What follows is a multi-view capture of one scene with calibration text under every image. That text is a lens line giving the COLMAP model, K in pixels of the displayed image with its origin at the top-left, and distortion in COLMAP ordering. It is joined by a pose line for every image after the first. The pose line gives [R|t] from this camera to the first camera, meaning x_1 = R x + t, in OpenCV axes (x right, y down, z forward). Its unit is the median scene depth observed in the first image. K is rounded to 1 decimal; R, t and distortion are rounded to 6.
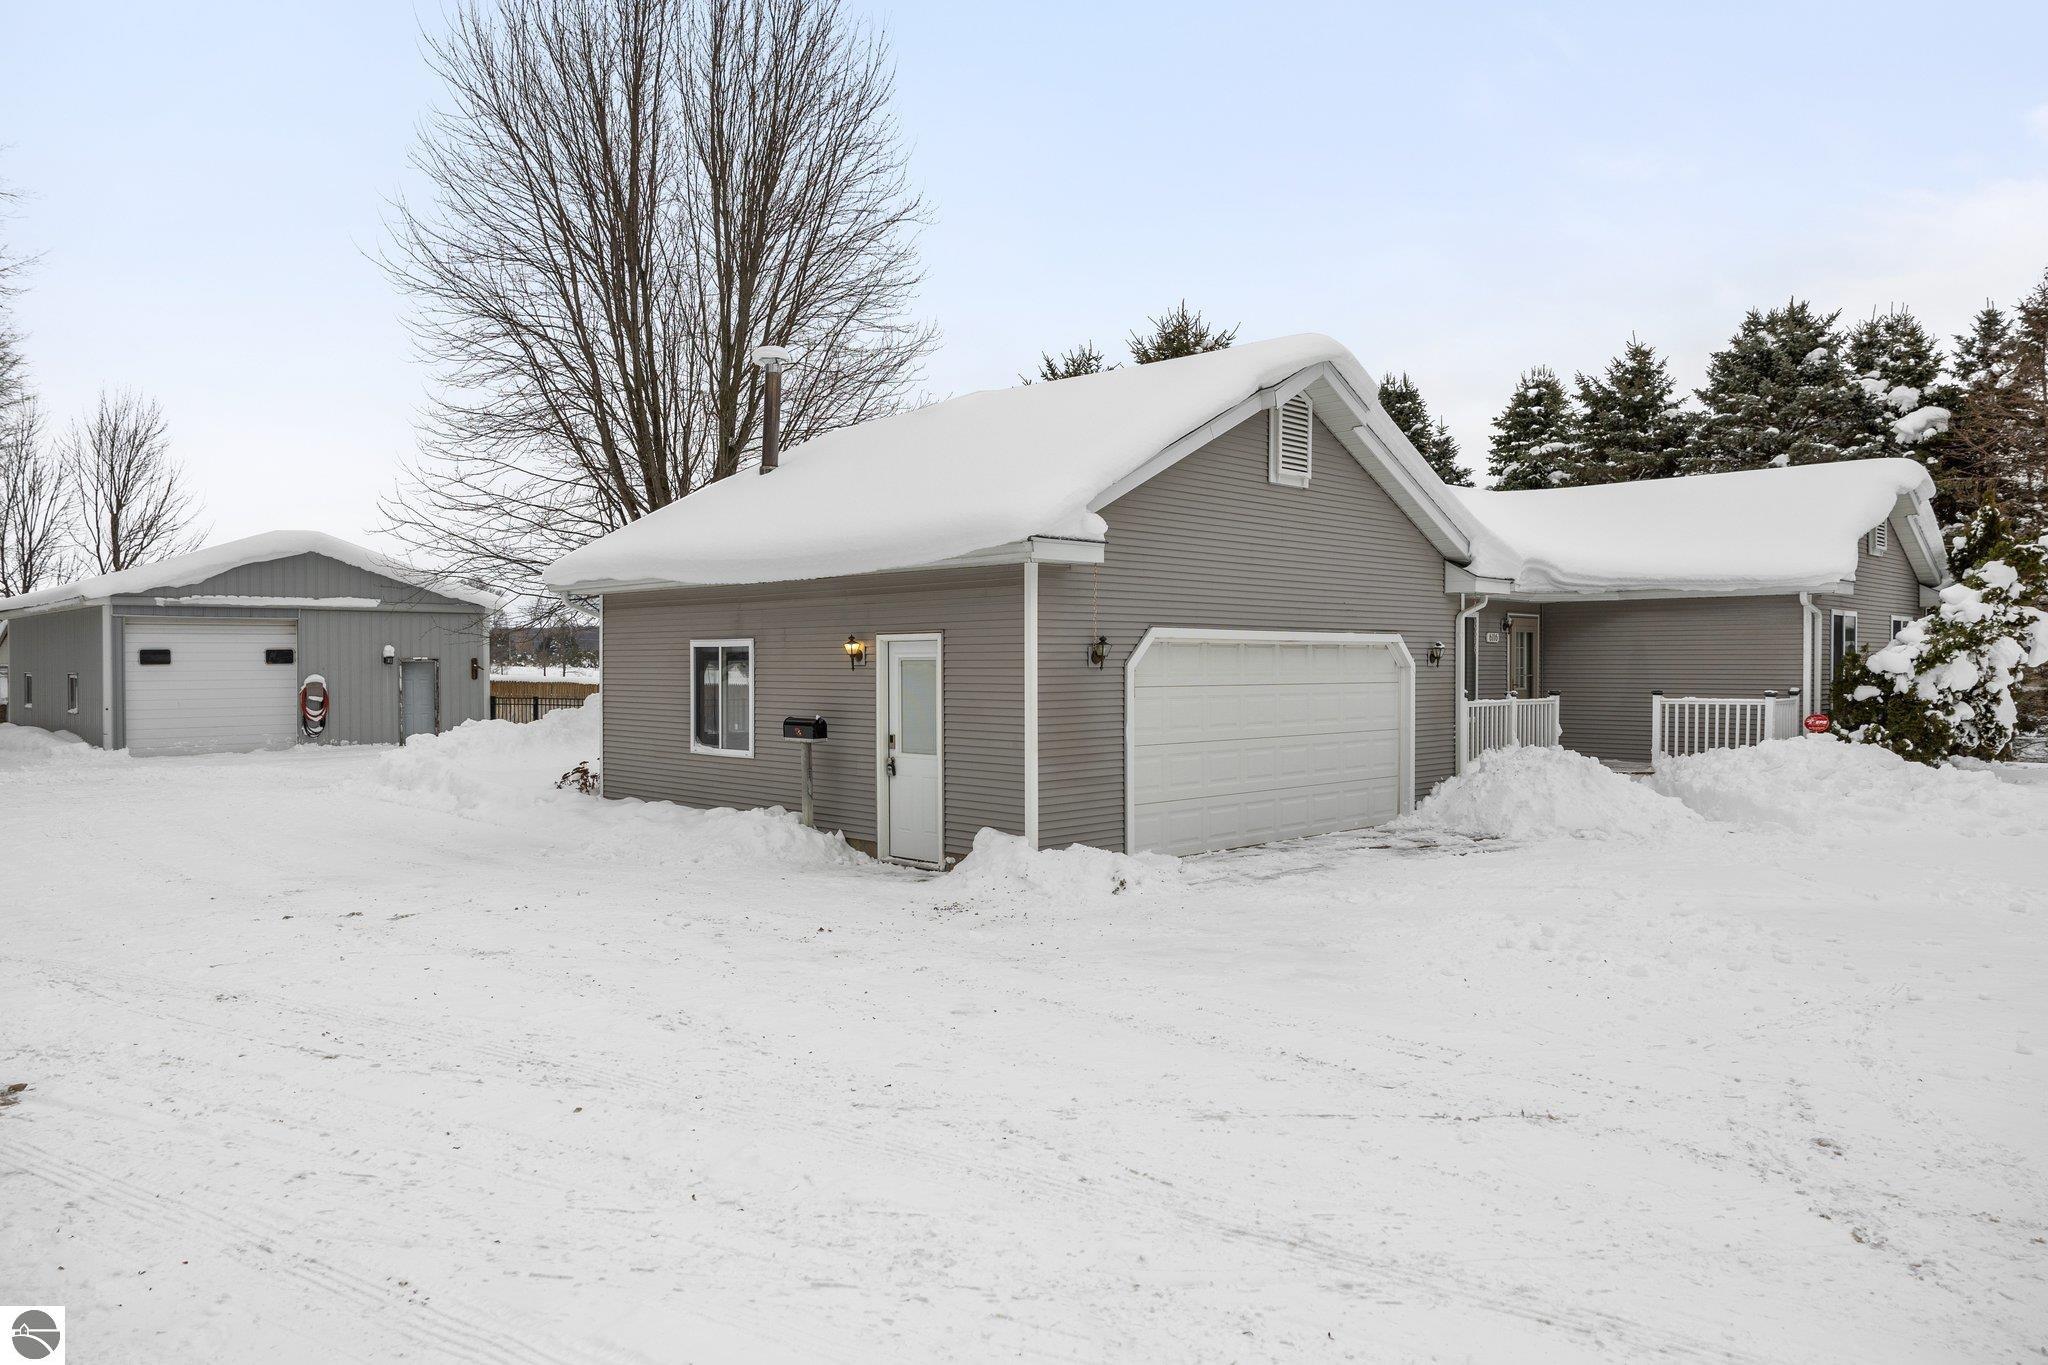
lens RADIAL K [[1452.9, 0, 1103.4], [0, 1452.9, 693.9], [0, 0, 1]] dist [-0.038739, 0.037166]
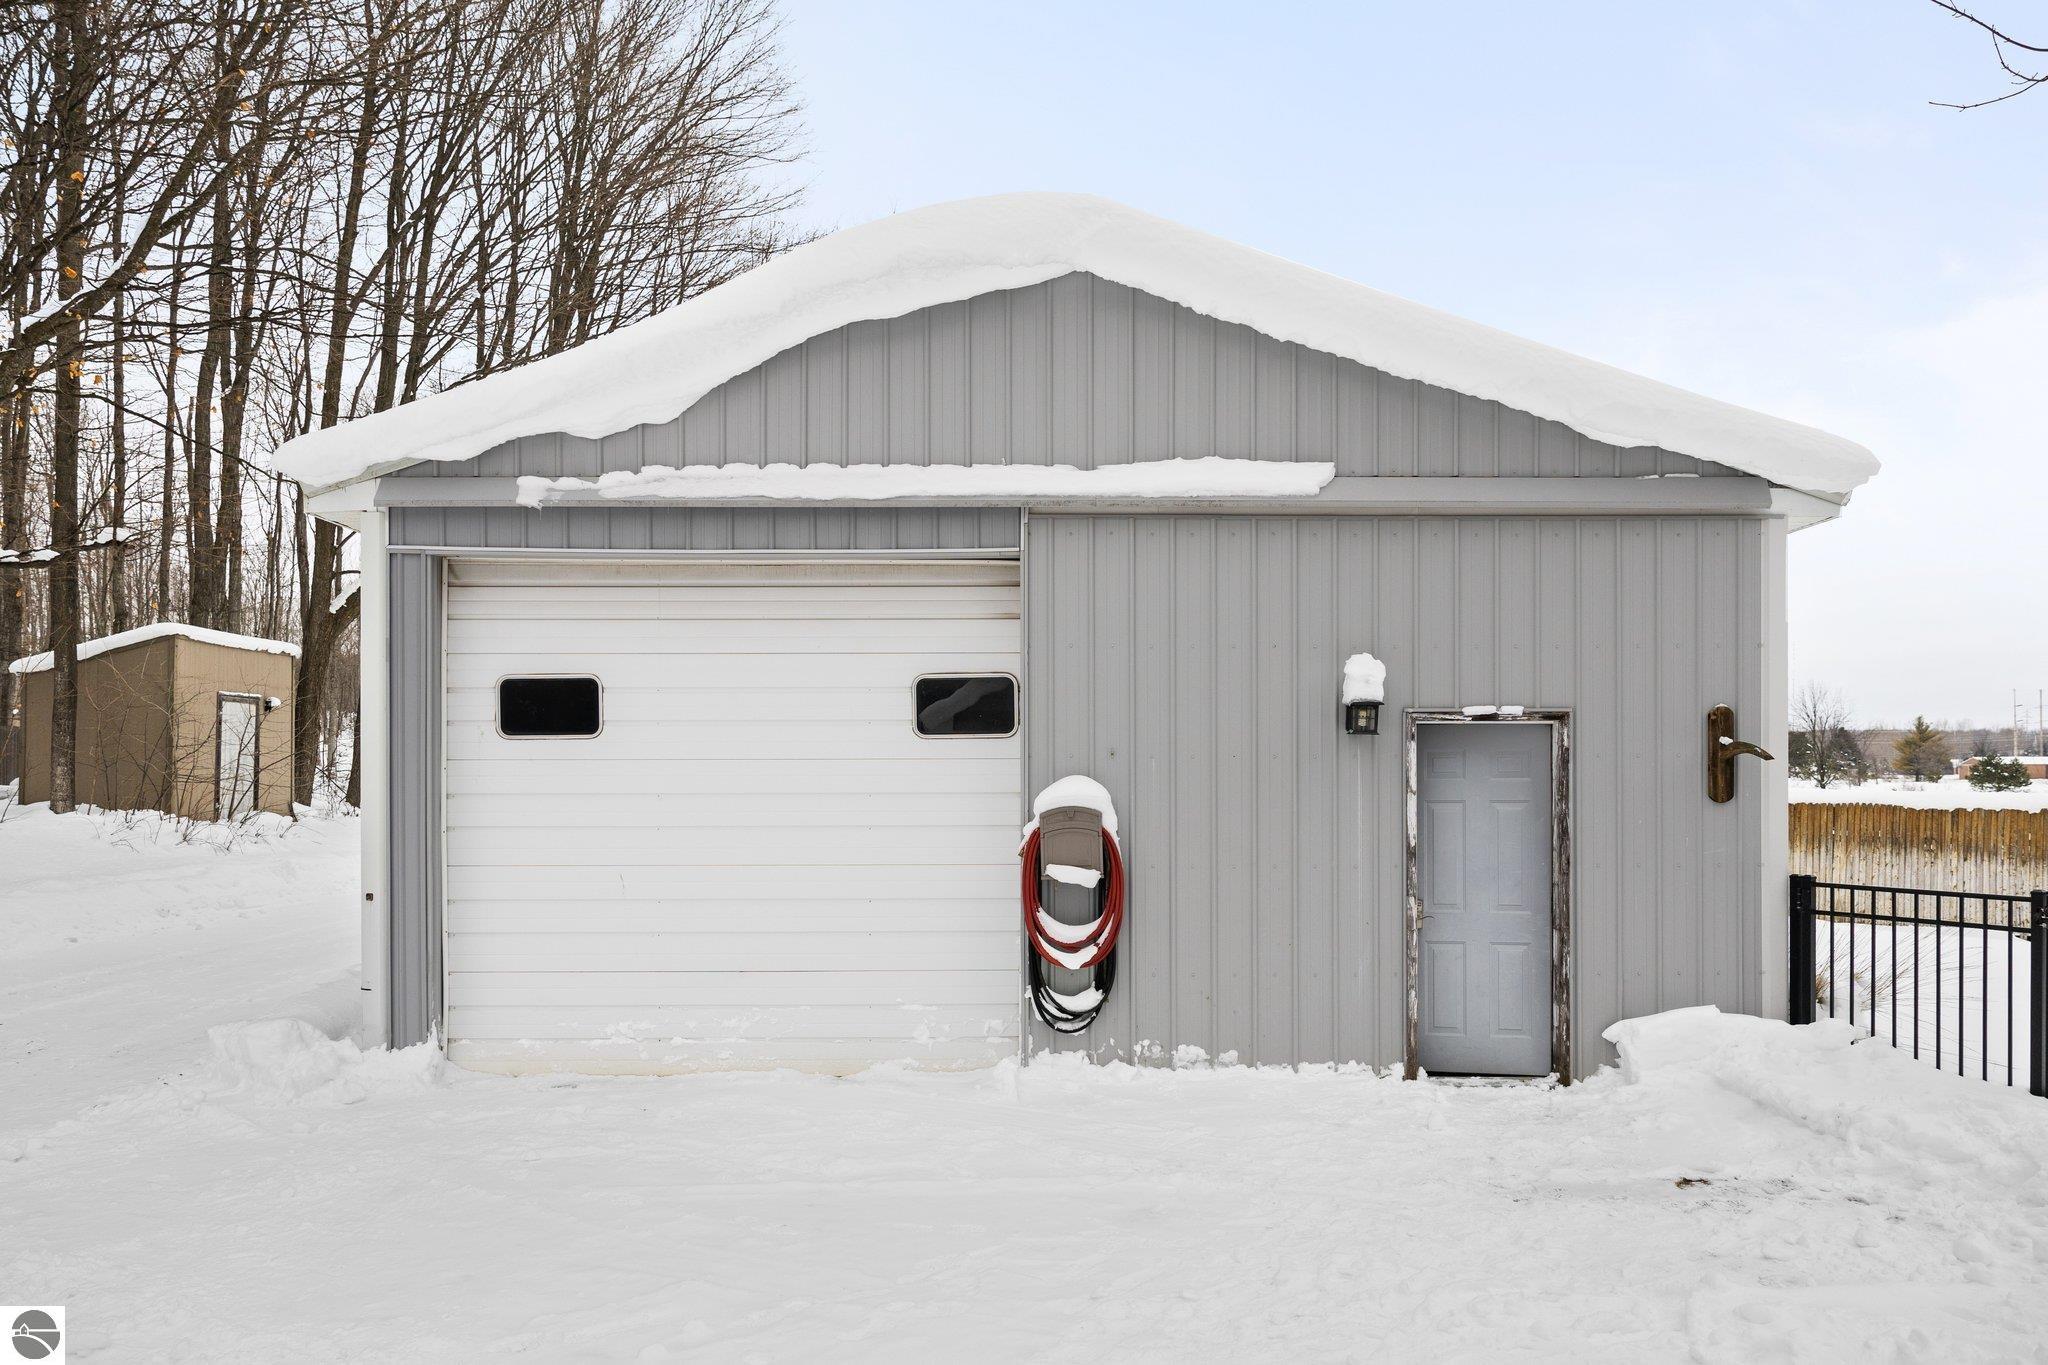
lens RADIAL K [[1392.3, 0, 1022.9], [0, 1392.3, 773.5], [0, 0, 1]] dist [-0.005432, -0.004578]
pose [[0.708725, 0.004658, -0.705469, -0.410785], [-0.017493, 0.999787, -0.010973, -0.011642], [0.705268, 0.020118, 0.708655, 0.877254]]
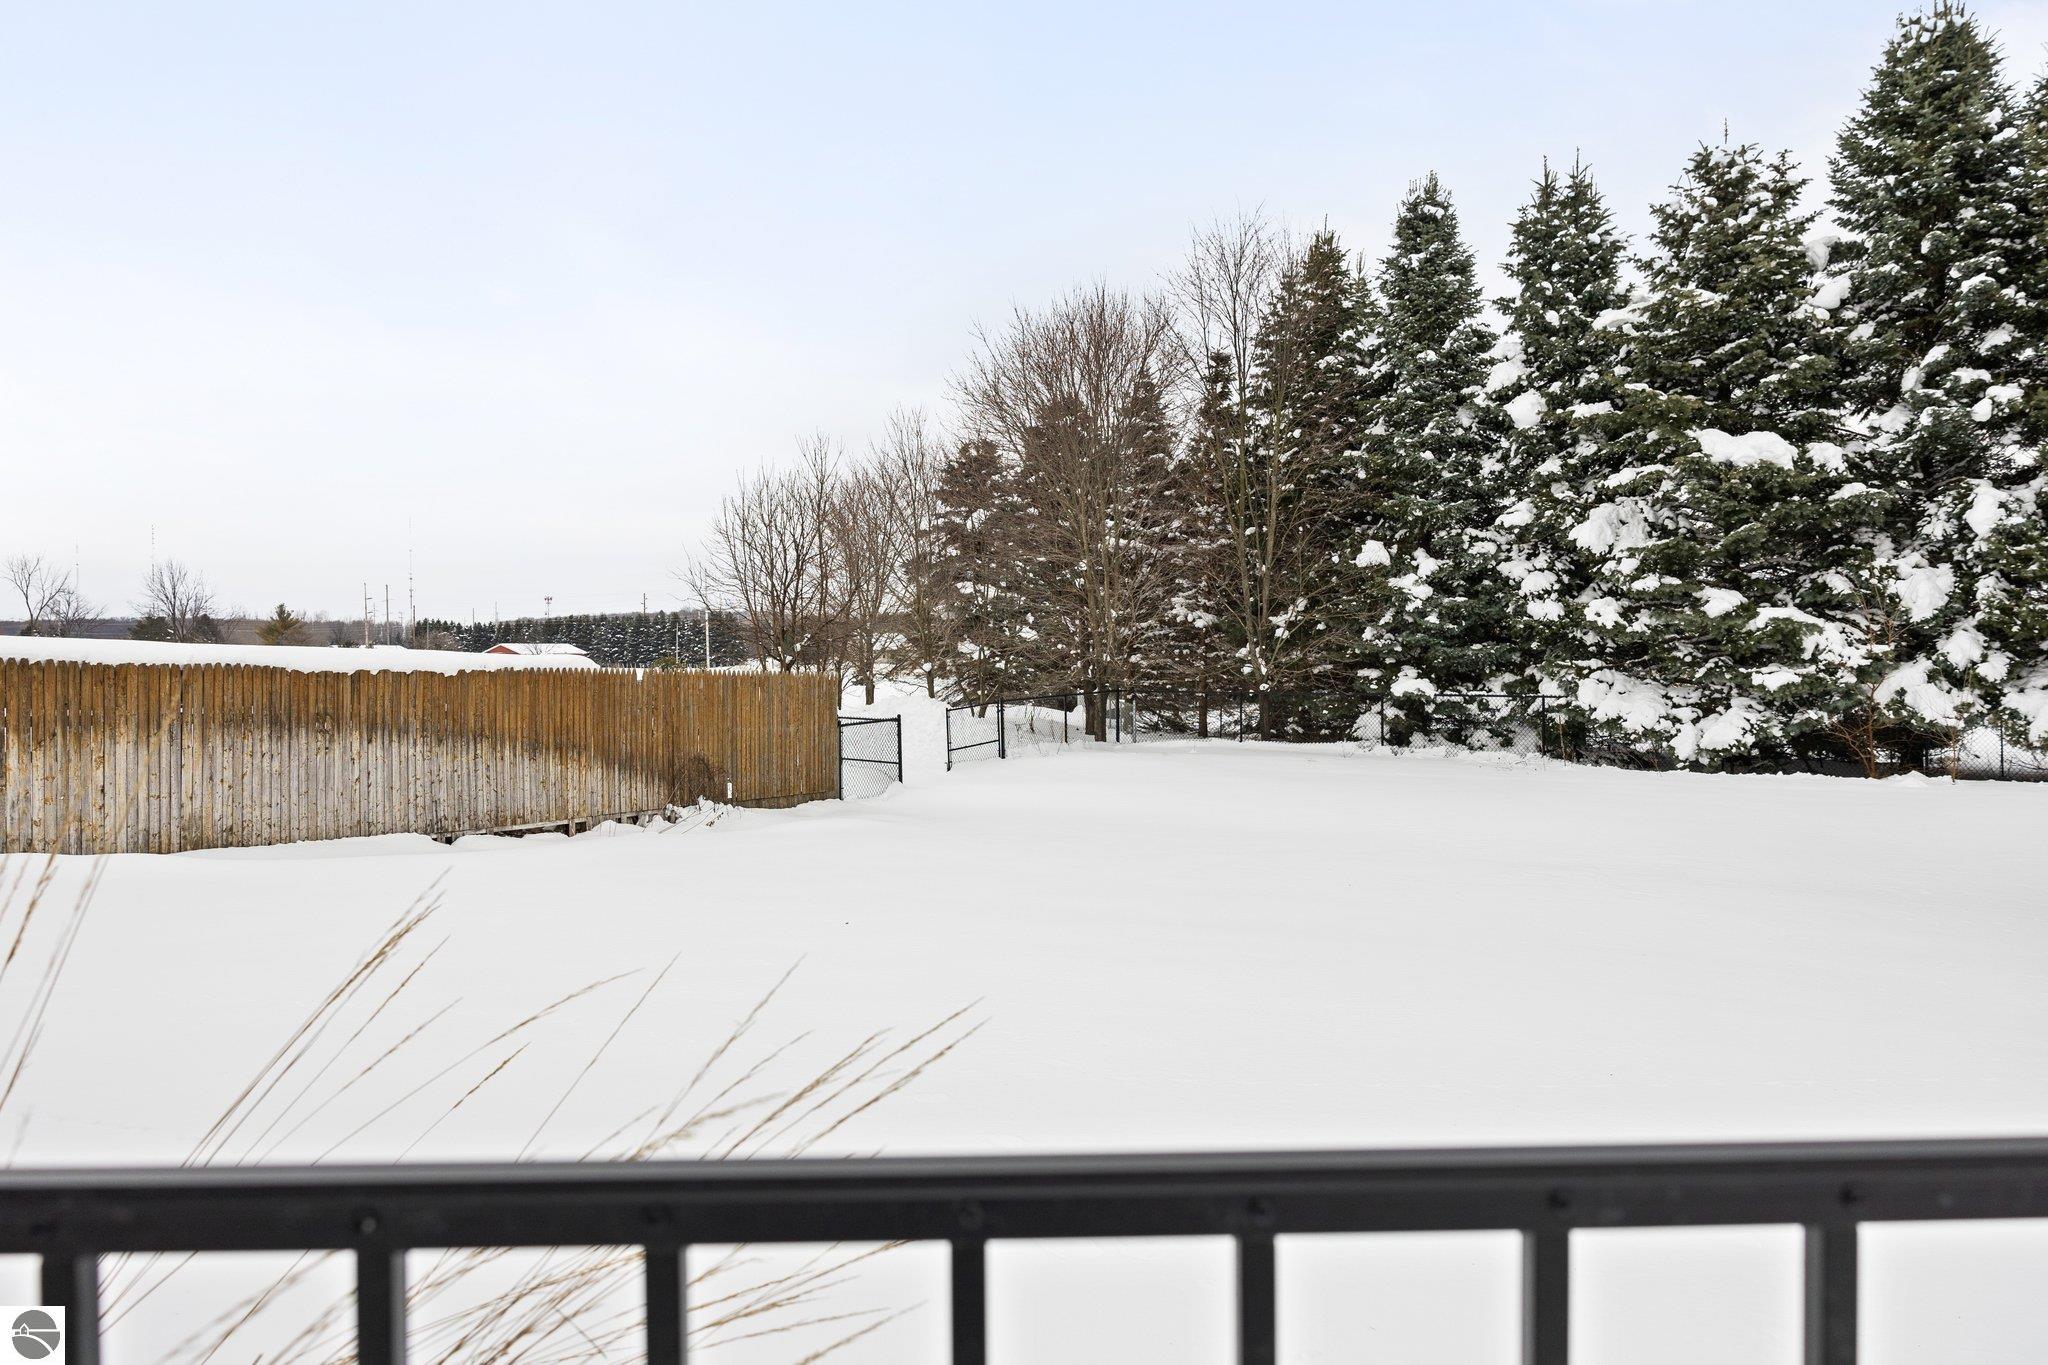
lens RADIAL K [[1433.3, 0, 1059.5], [0, 1433.3, 680.5], [0, 0, 1]] dist [0.002094, -0.001820]
pose [[0.959034, -0.007710, 0.283185, -0.474254], [0.009028, 0.999954, -0.003351, -0.002371], [-0.283146, 0.005770, 0.959059, 1.137666]]
